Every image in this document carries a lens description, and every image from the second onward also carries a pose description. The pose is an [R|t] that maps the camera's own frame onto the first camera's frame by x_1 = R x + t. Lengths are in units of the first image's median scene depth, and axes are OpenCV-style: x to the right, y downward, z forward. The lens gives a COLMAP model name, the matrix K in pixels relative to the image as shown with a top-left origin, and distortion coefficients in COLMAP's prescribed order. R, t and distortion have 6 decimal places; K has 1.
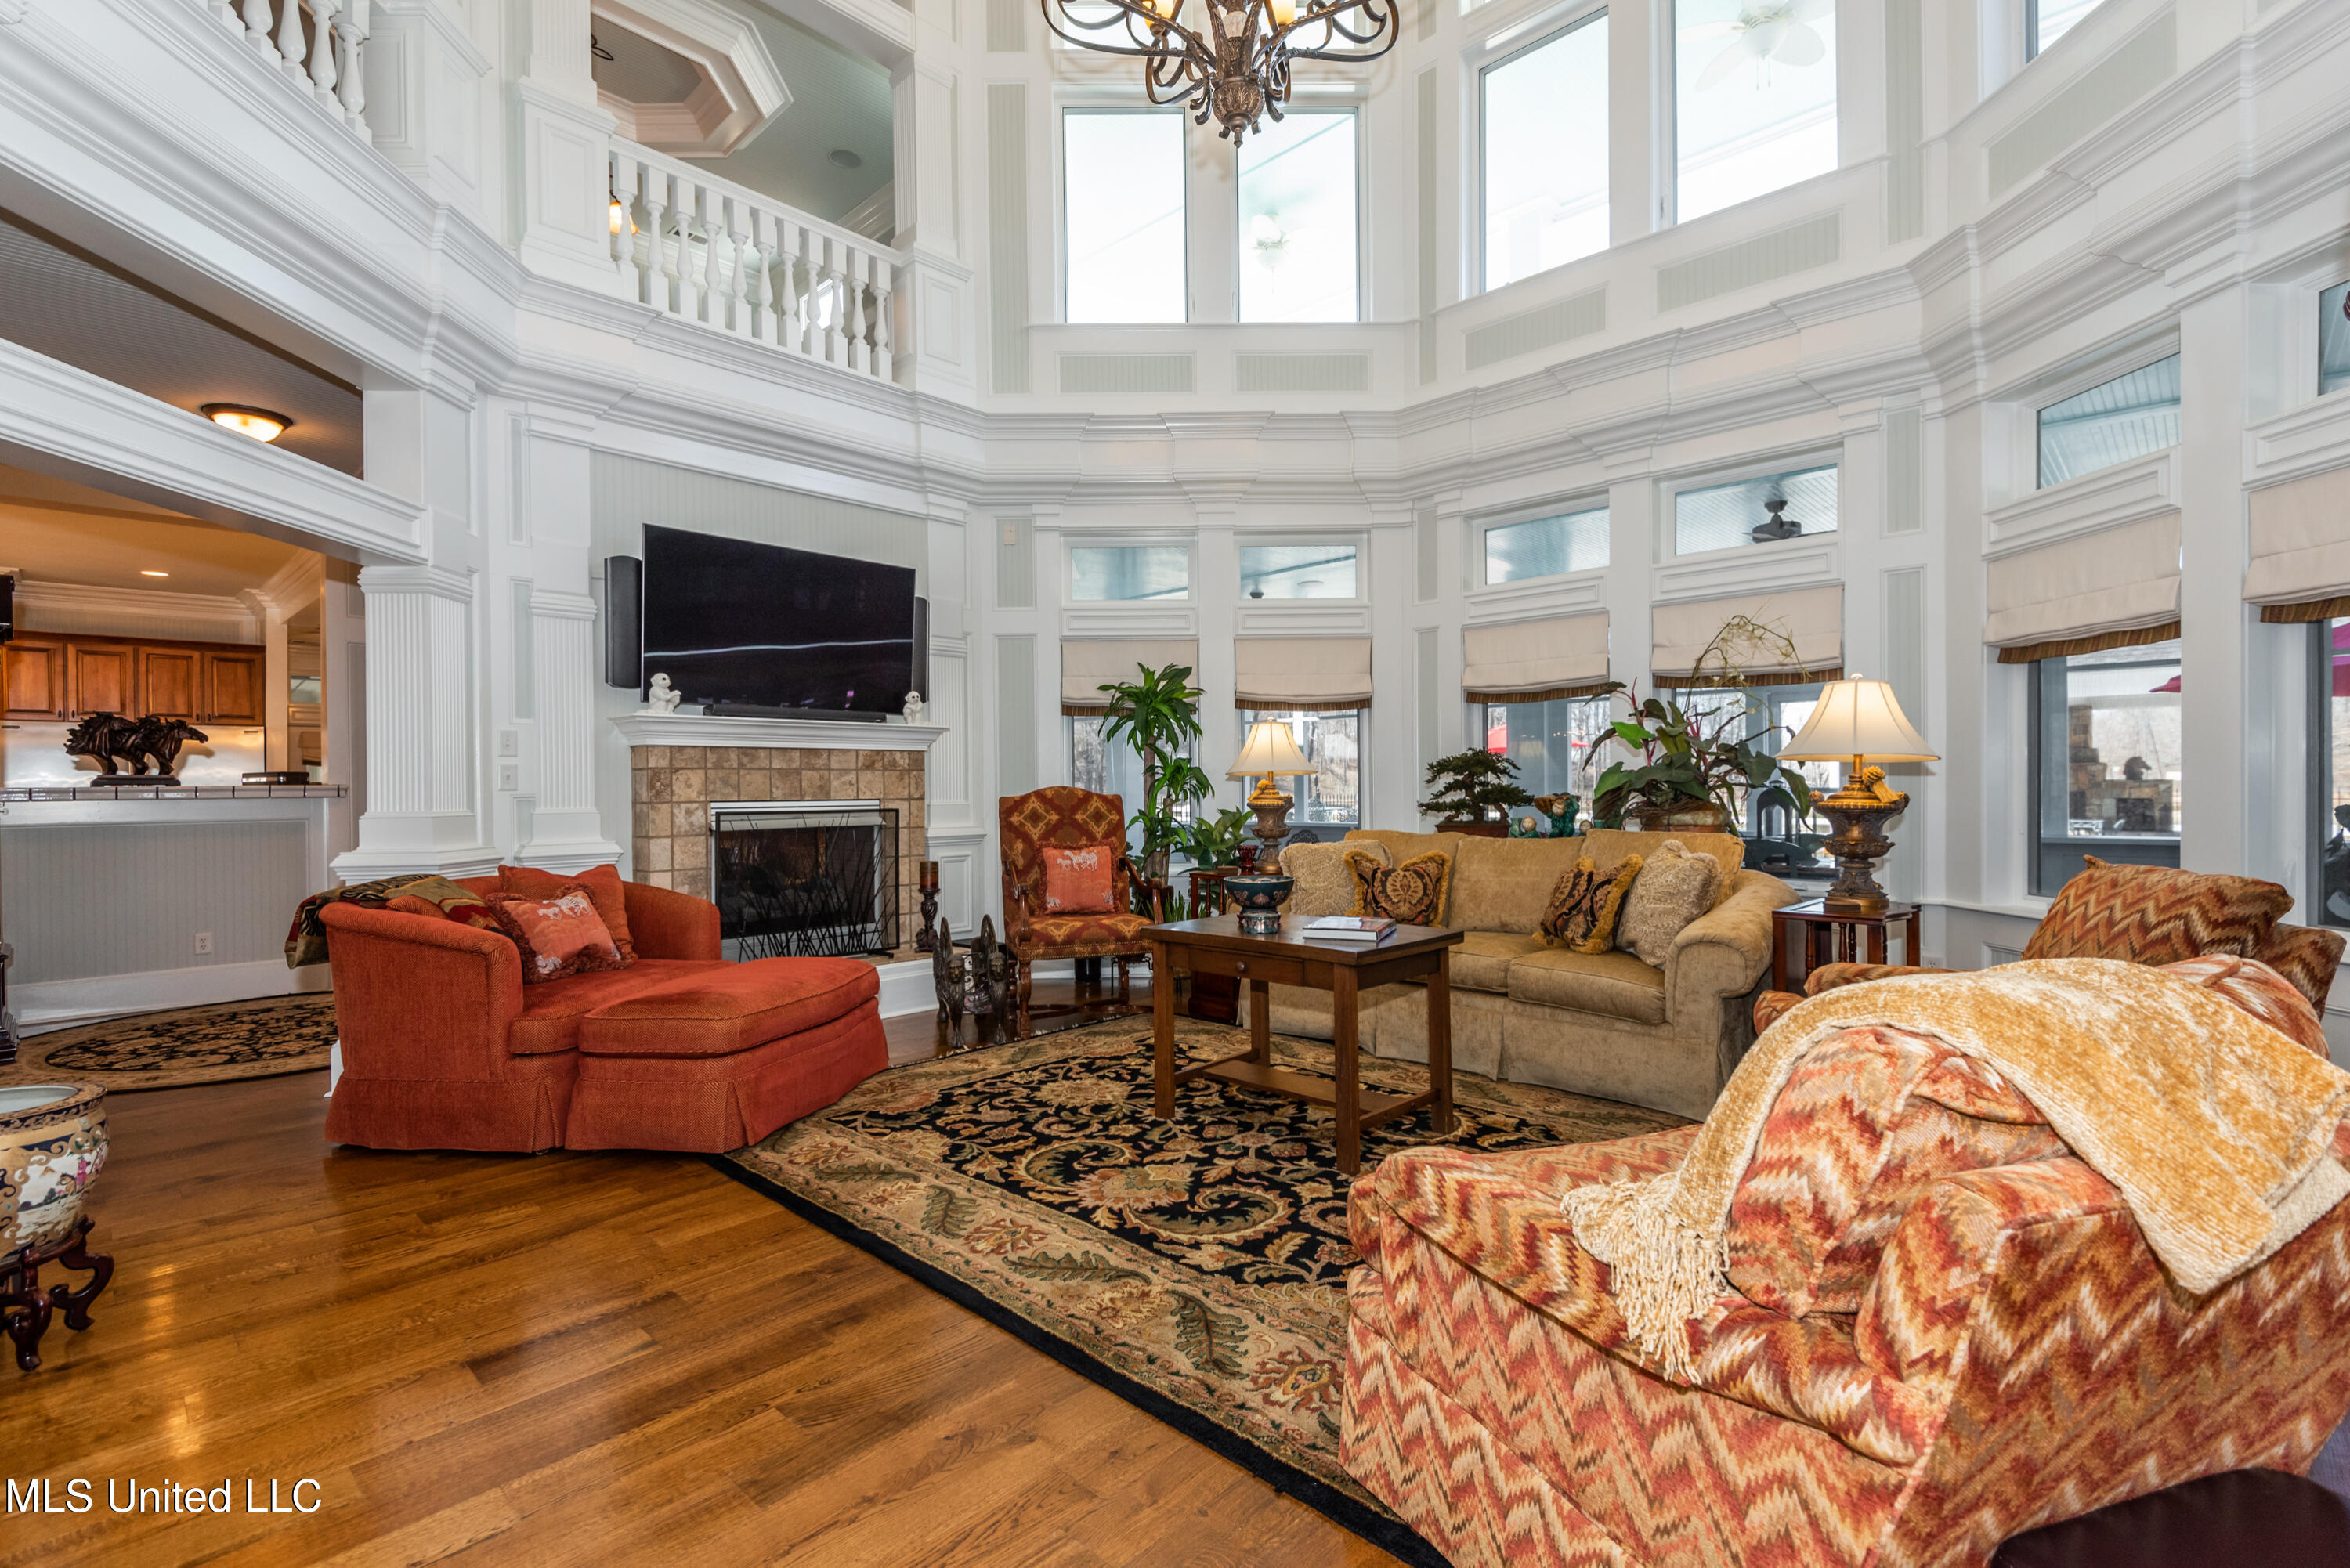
lens RADIAL K [[1082.6, 0, 1169.7], [0, 1082.6, 788.3], [0, 0, 1]] dist [0.011105, -0.003734]
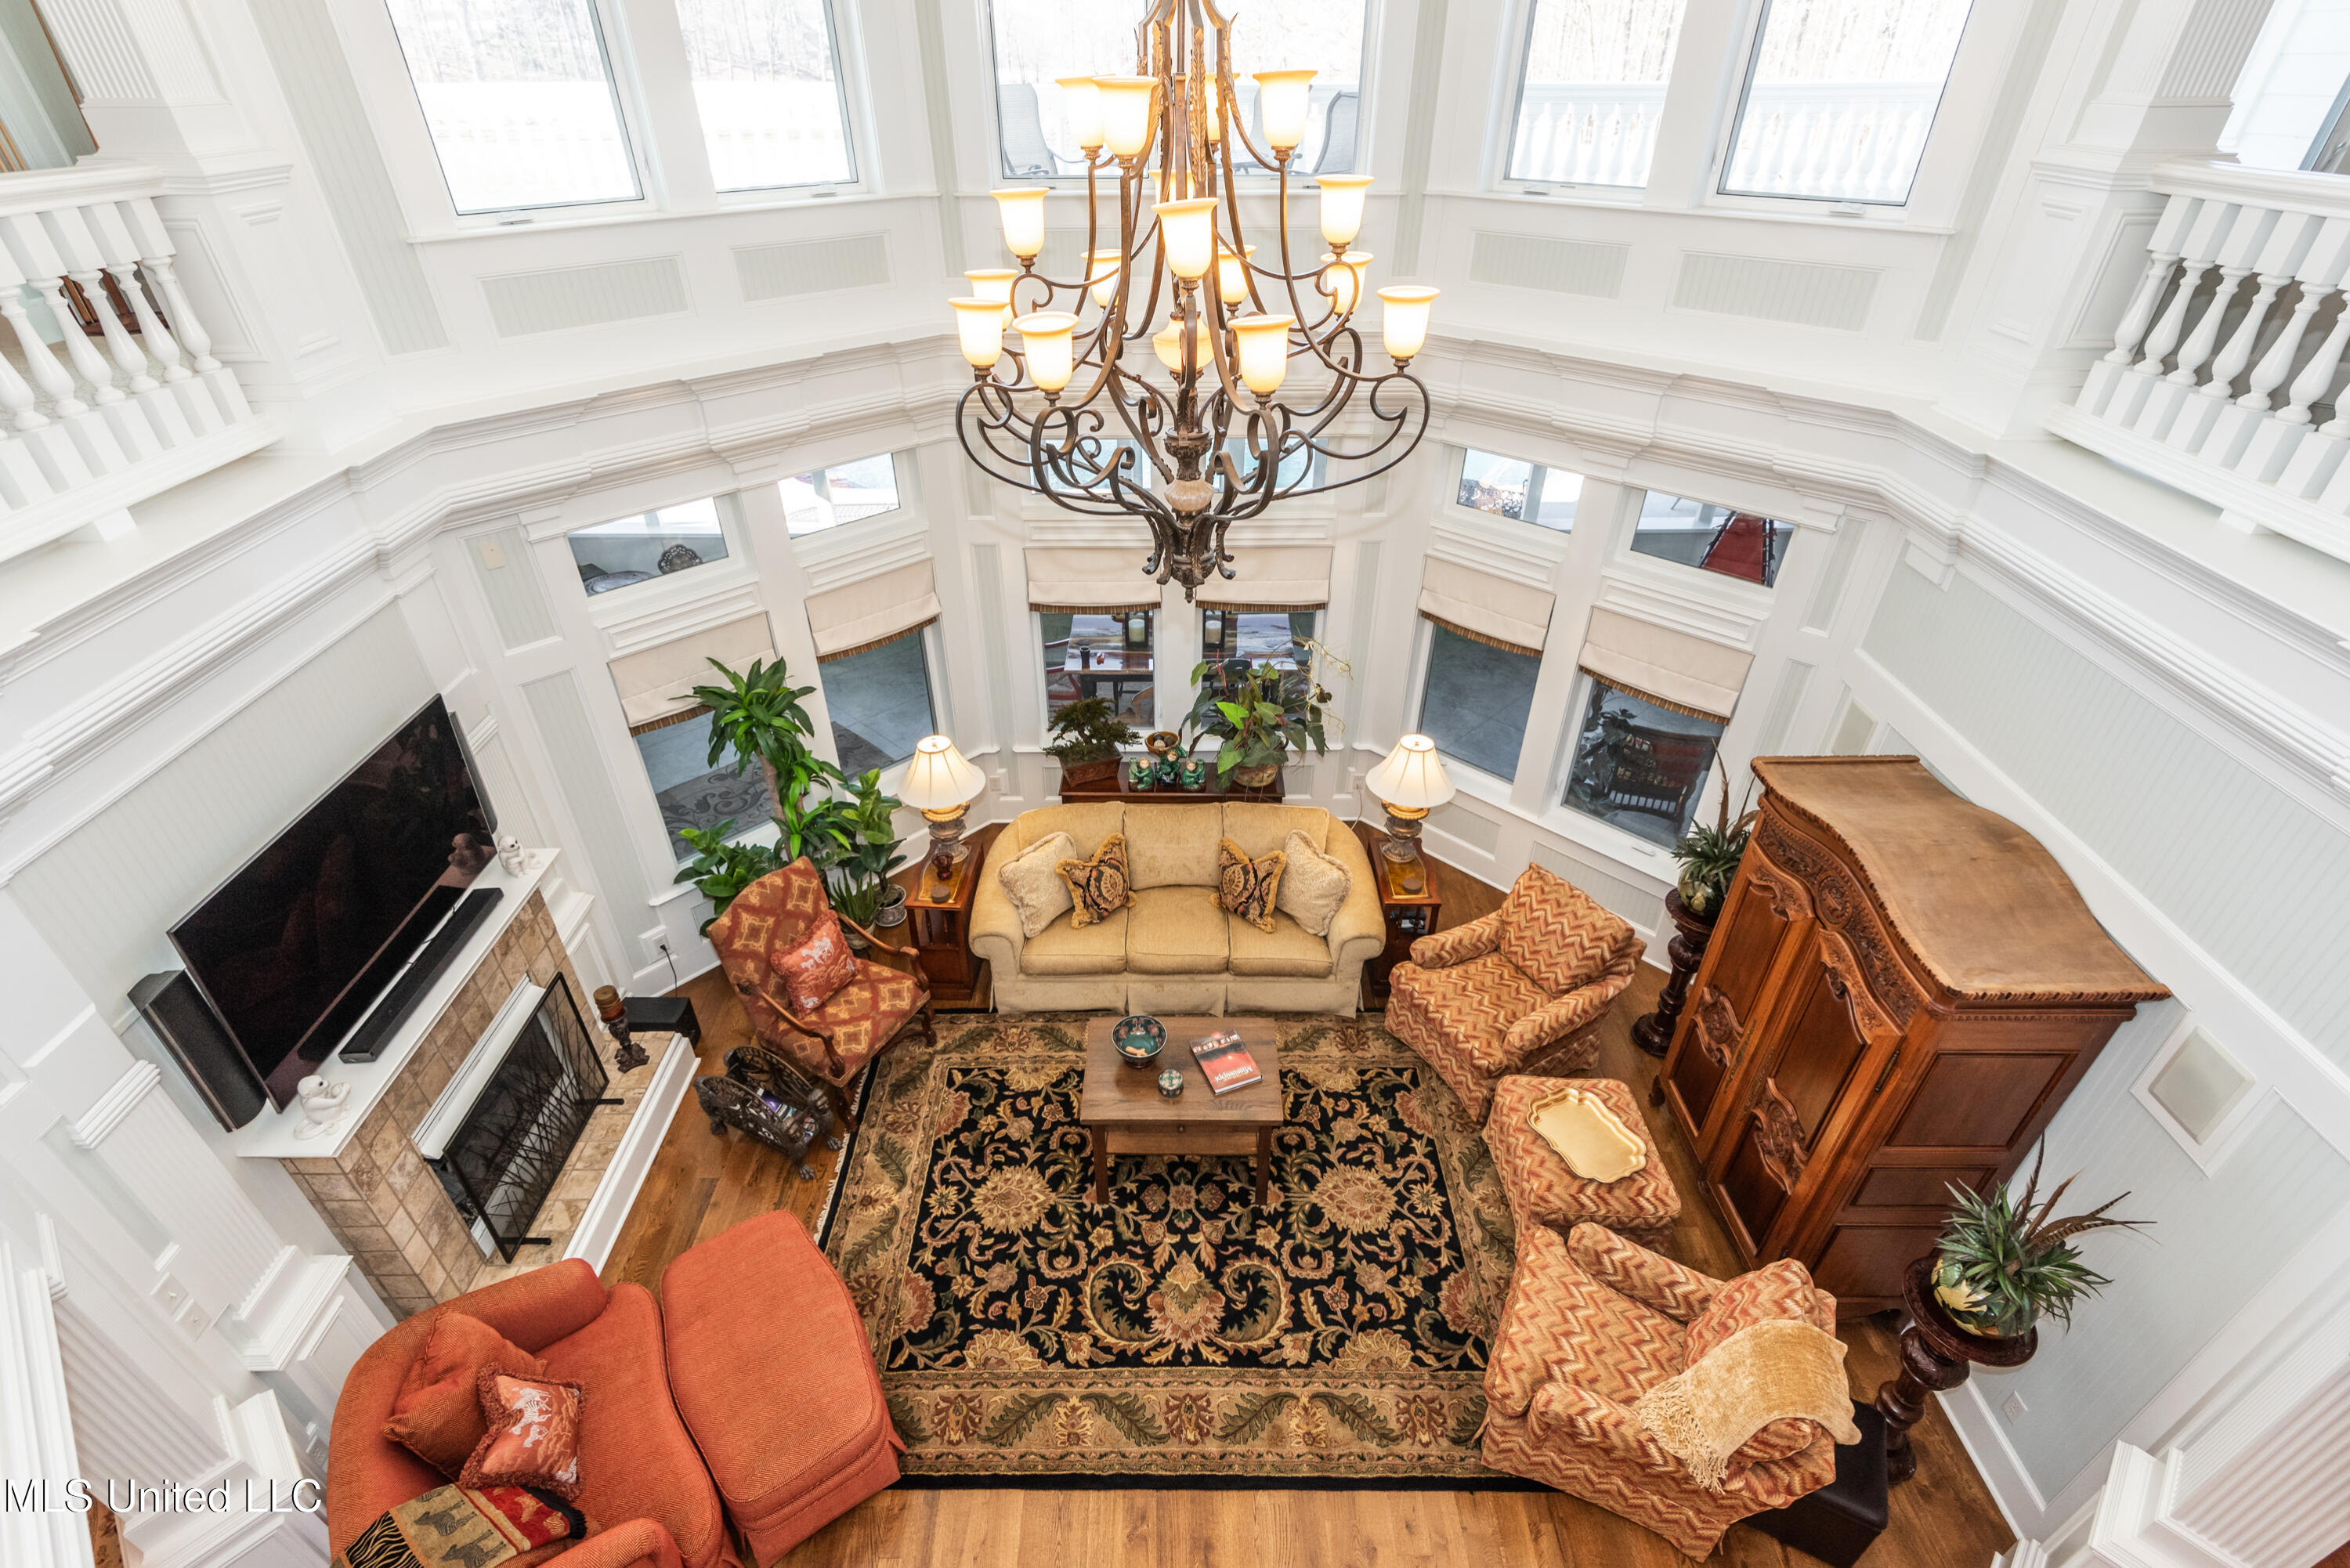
lens RADIAL K [[1082.6, 0, 1191.9], [0, 1082.6, 767.5], [0, 0, 1]] dist [0.011105, -0.003734]
pose [[0.712821, -0.376517, 0.591711, -0.474118], [-0.008380, 0.839046, 0.543996, -0.815280], [-0.701296, -0.392730, 0.594934, 0.264558]]
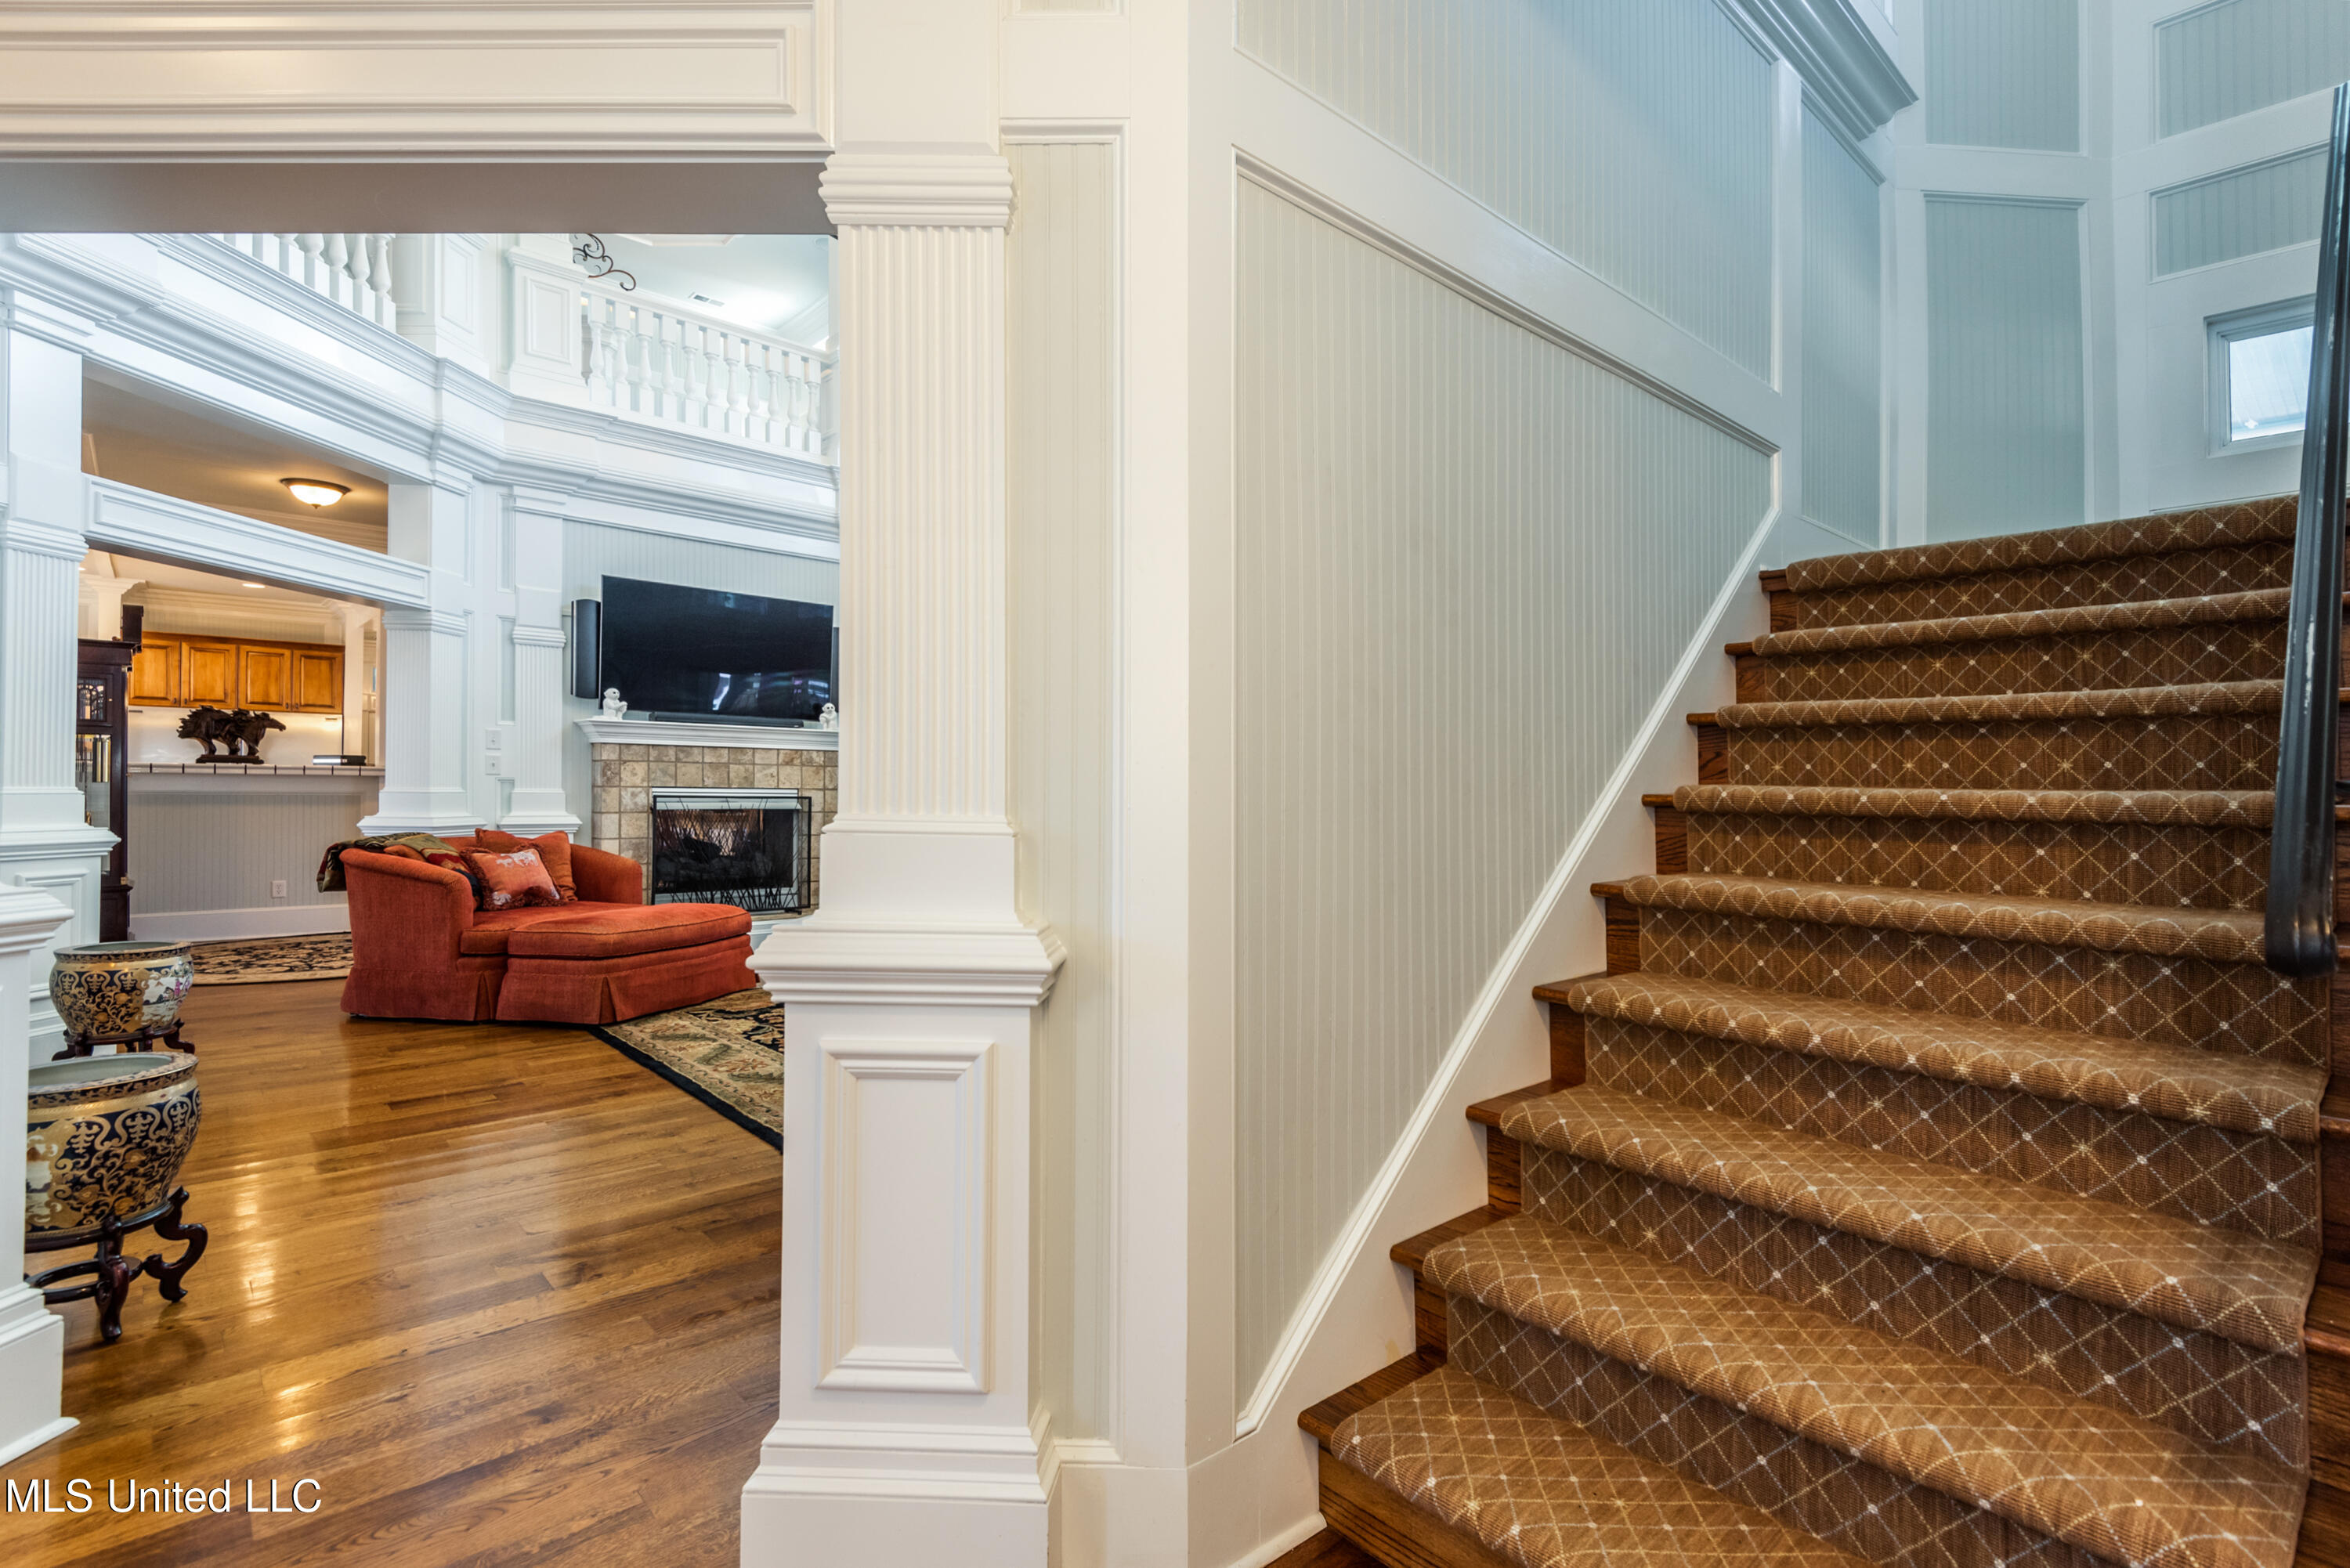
lens RADIAL K [[1082.6, 0, 1193.2], [0, 1082.6, 787.4], [0, 0, 1]] dist [0.011105, -0.003734]
pose [[0.998786, 0.025330, -0.042243, 0.347379], [-0.025324, 0.999679, 0.000670, -0.005309], [0.042246, 0.000400, 0.999107, -0.338980]]
